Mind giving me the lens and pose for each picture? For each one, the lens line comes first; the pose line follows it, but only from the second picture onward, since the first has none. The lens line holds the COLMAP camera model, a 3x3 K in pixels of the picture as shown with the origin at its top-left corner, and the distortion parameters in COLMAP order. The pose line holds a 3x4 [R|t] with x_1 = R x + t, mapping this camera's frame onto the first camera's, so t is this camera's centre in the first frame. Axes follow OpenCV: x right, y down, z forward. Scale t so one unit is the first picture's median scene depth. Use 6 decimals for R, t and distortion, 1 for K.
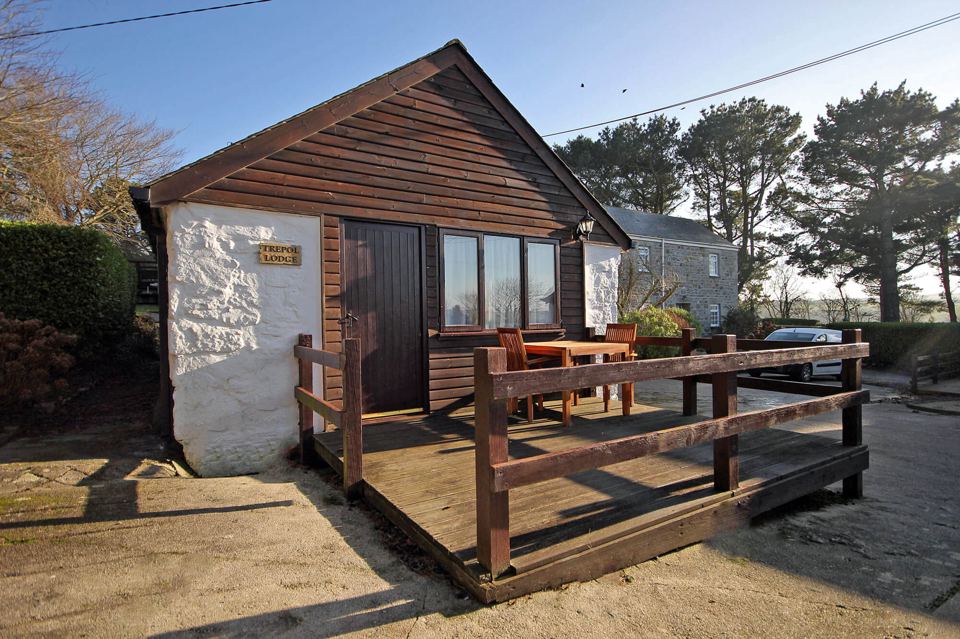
lens RADIAL K [[486.0, 0, 477.3], [0, 486.0, 316.2], [0, 0, 1]] dist [0.002240, 0.000085]
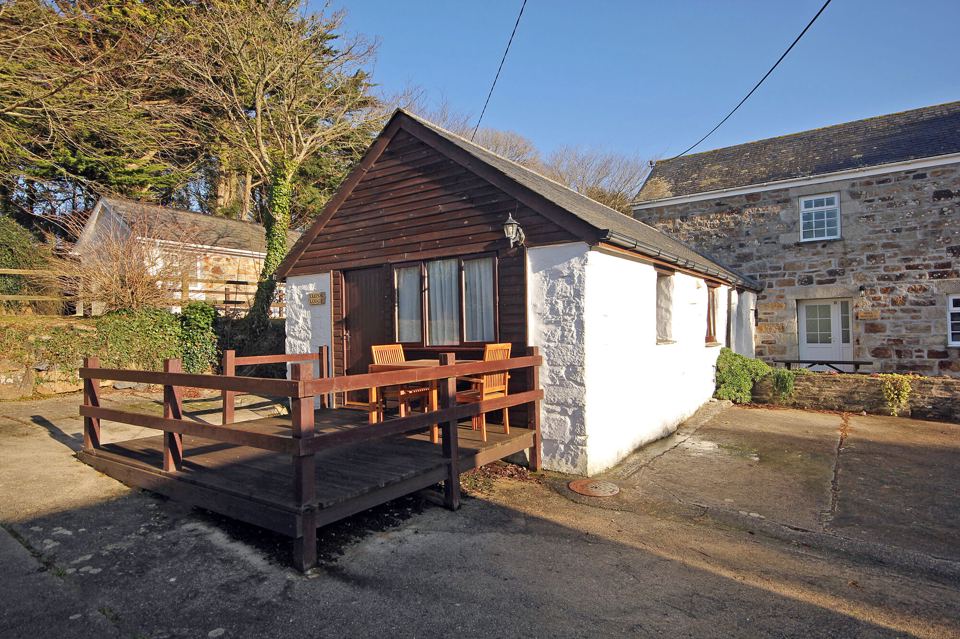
lens RADIAL K [[486.0, 0, 478.2], [0, 486.0, 326.4], [0, 0, 1]] dist [0.002240, 0.000085]
pose [[0.420769, -0.014476, -0.907052, 1.186632], [0.010891, 0.999881, -0.010905, -0.004654], [0.907102, -0.005290, 0.420877, 0.689476]]
